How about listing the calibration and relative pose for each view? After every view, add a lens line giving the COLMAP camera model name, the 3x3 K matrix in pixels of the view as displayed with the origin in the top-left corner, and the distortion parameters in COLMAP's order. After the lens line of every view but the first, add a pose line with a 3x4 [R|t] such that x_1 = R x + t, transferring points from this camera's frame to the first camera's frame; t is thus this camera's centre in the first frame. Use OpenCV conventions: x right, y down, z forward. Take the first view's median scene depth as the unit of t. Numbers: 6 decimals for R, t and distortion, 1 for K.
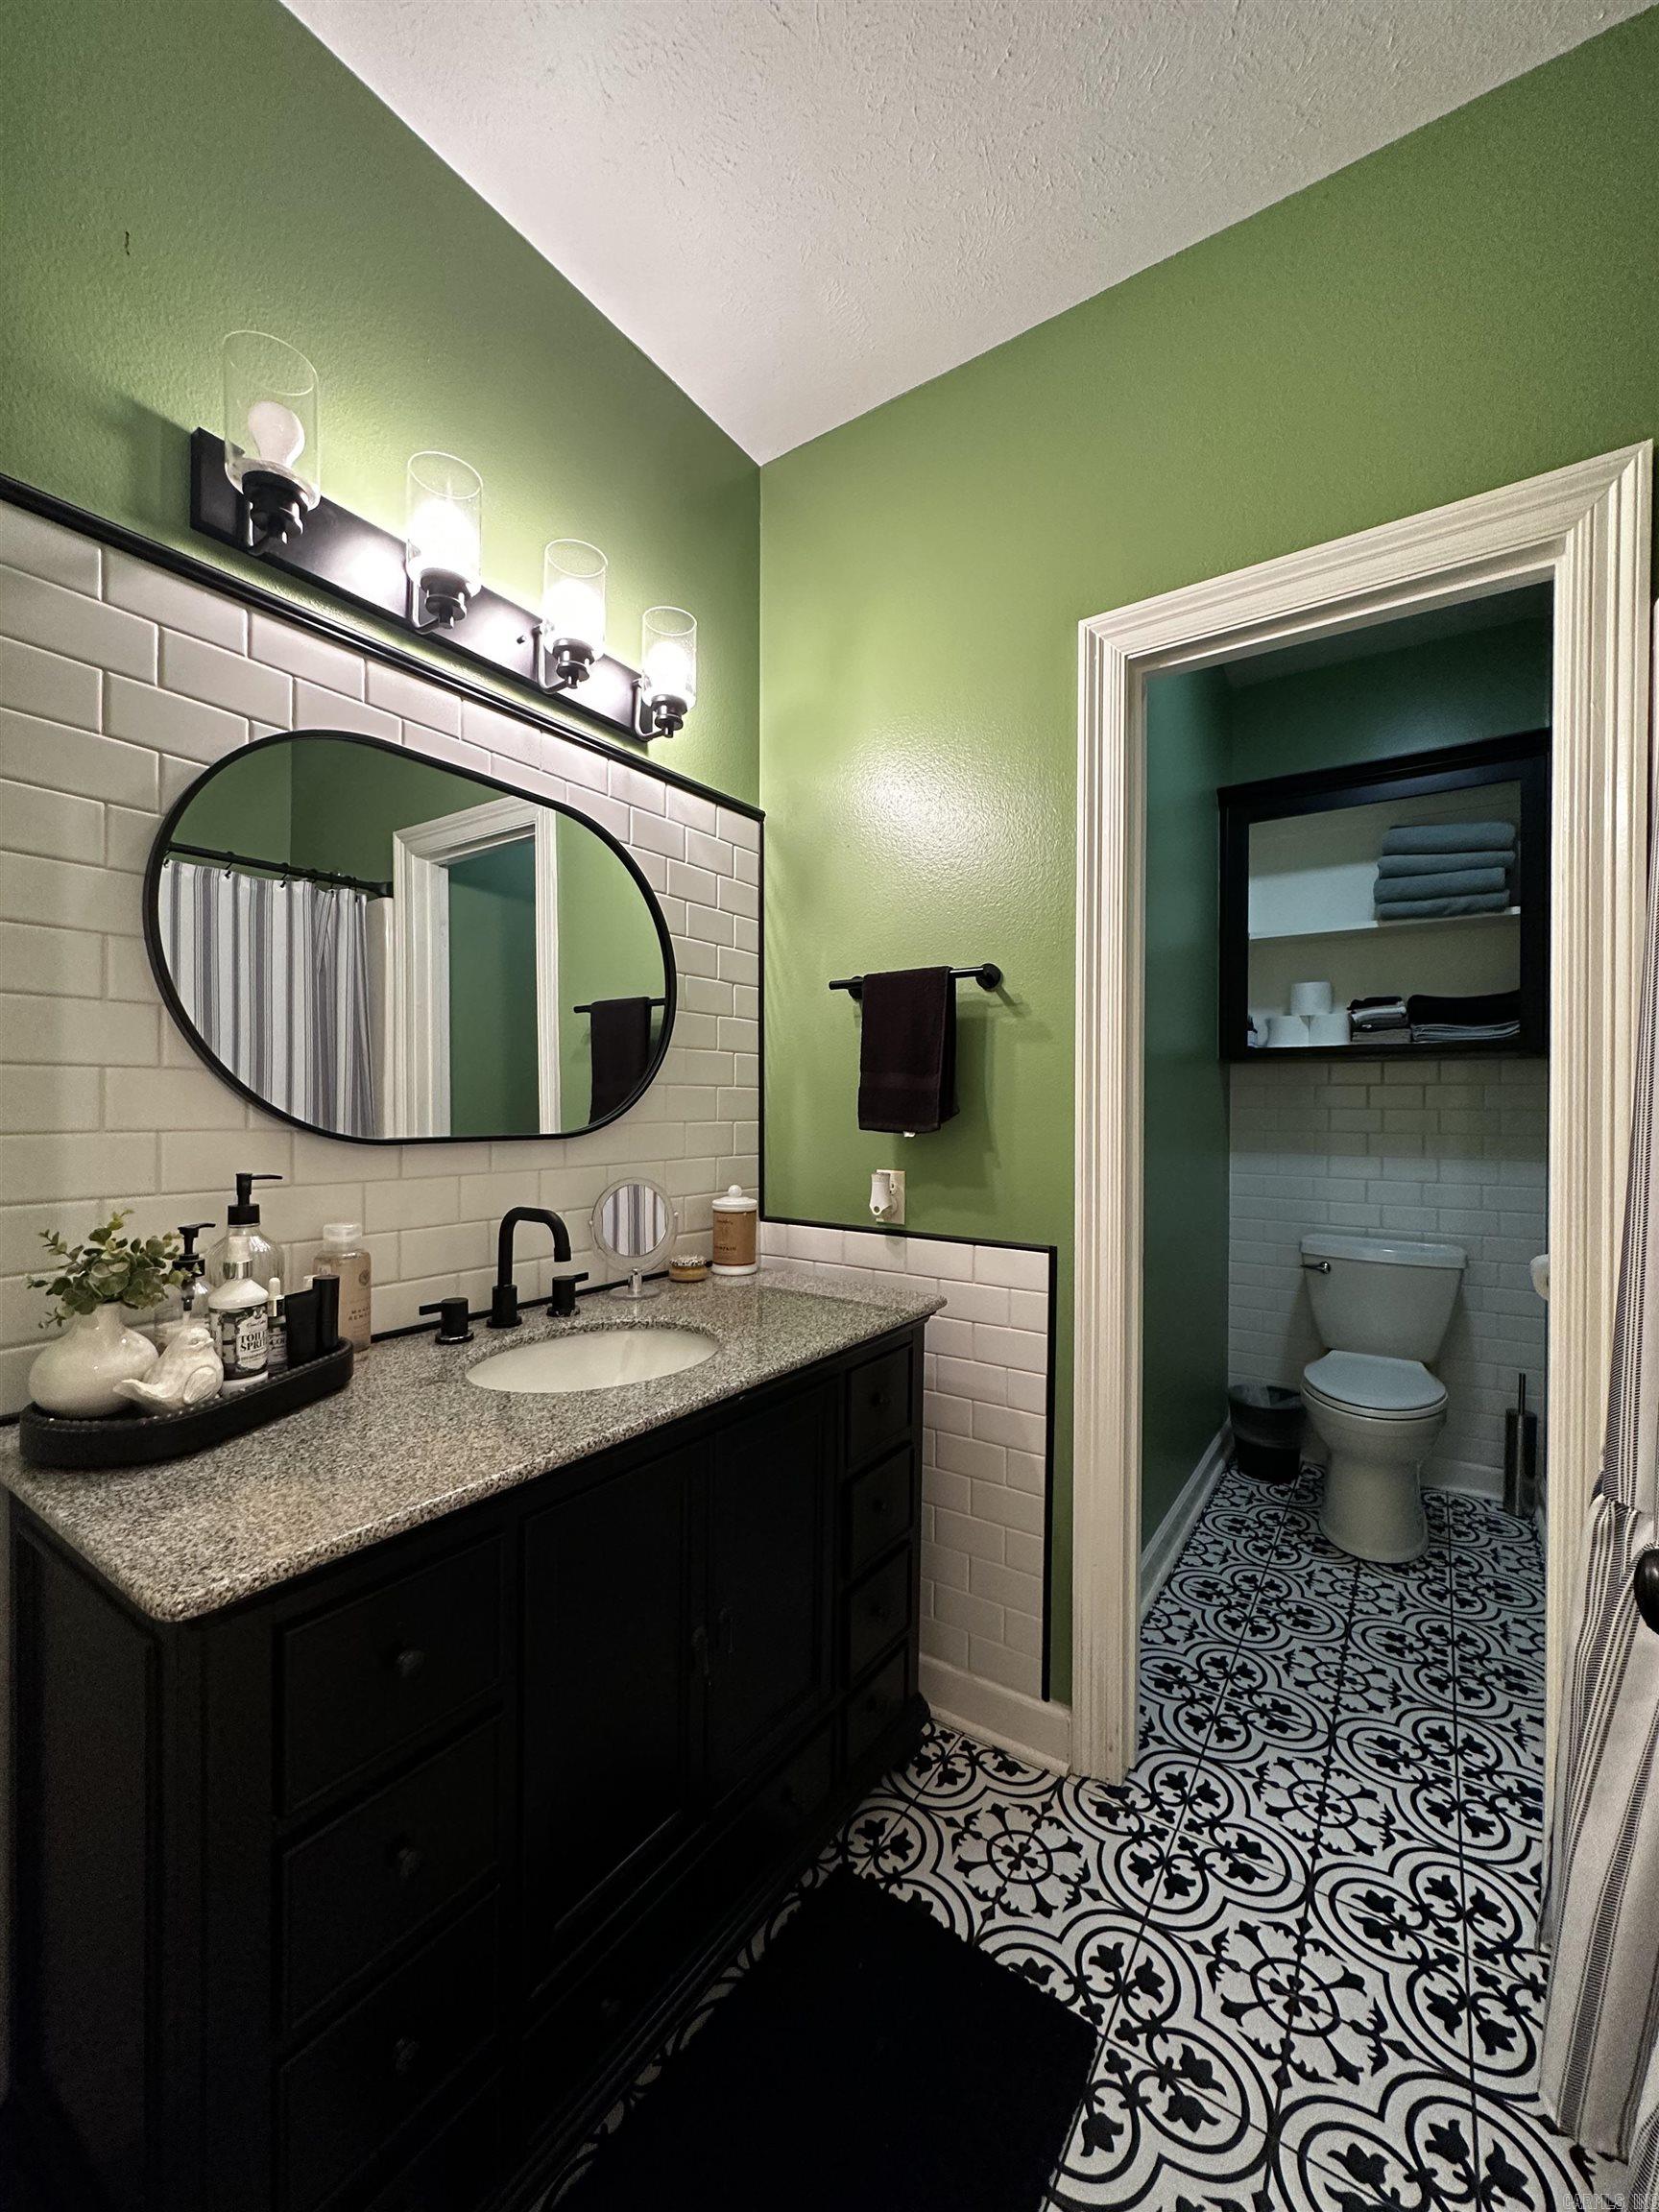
lens RADIAL K [[904.6, 0, 823.9], [0, 904.6, 1105.0], [0, 0, 1]] dist [0.006722, 0.000952]
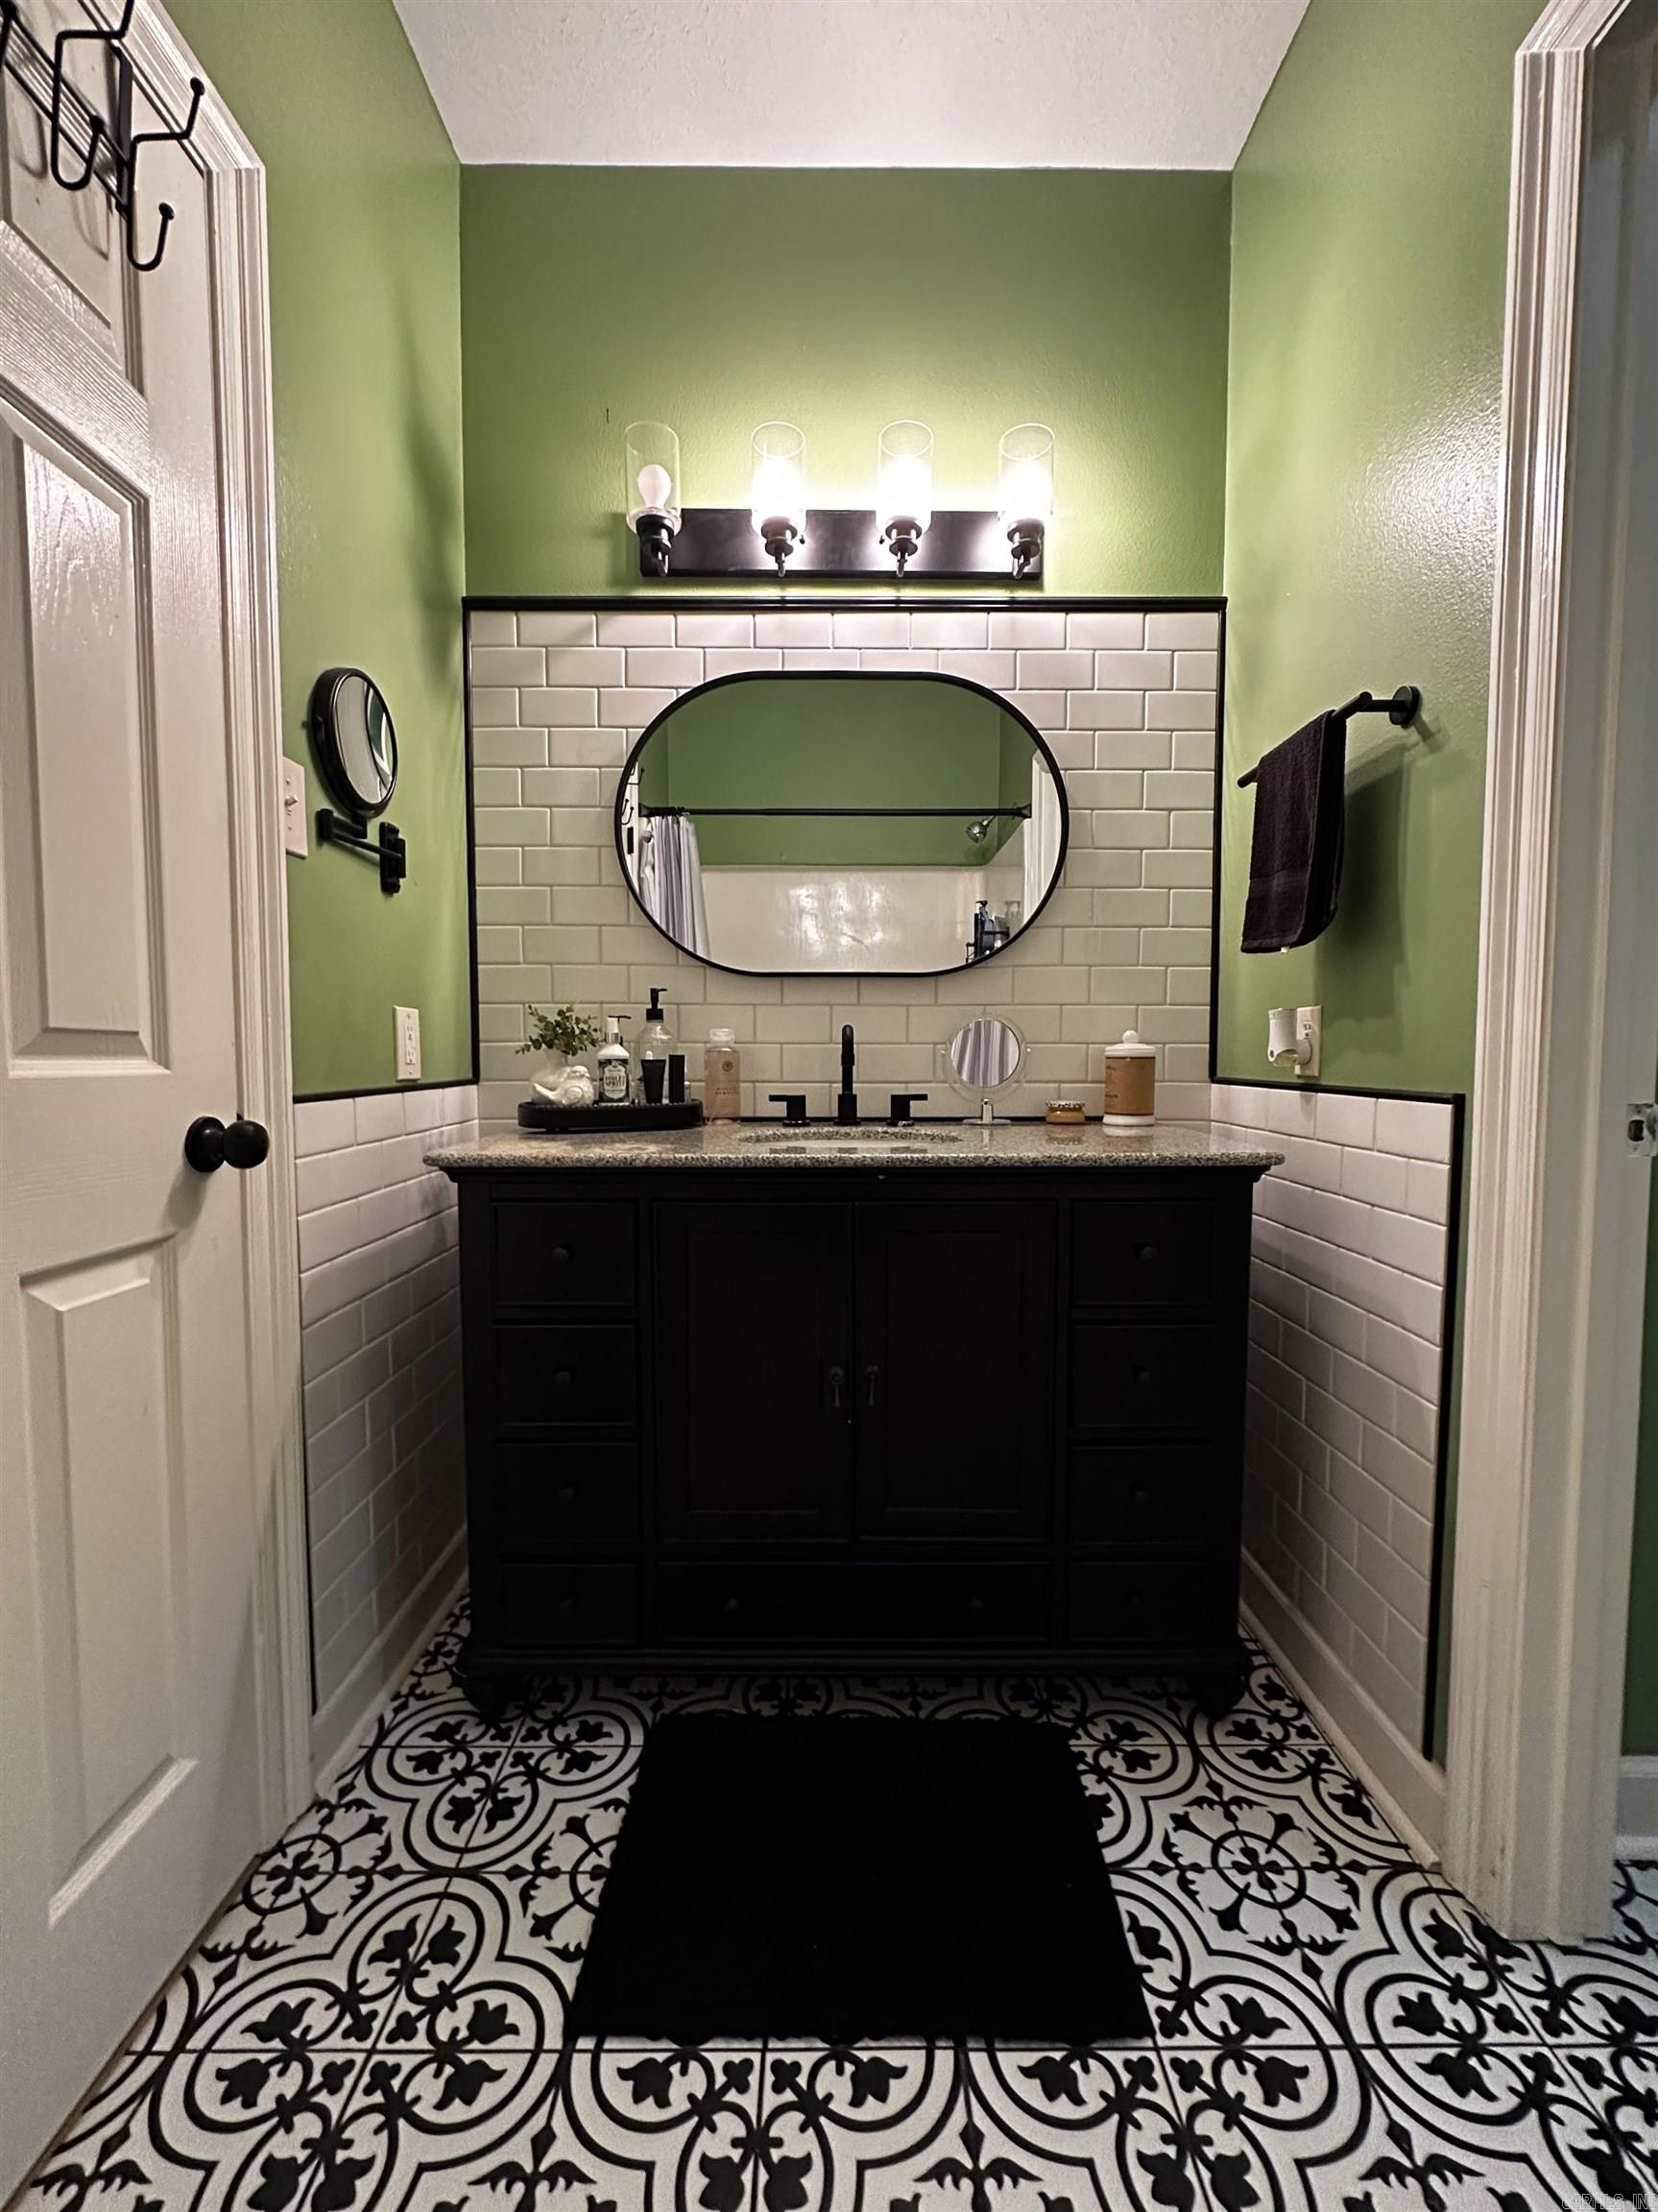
lens RADIAL K [[904.5, 0, 823.4], [0, 904.5, 1105.0], [0, 0, 1]] dist [0.006722, 0.000952]
pose [[0.553062, 0.039135, -0.832220, 0.568181], [-0.004112, 0.999012, 0.044245, 0.143273], [0.833130, -0.021048, 0.552677, 0.264494]]
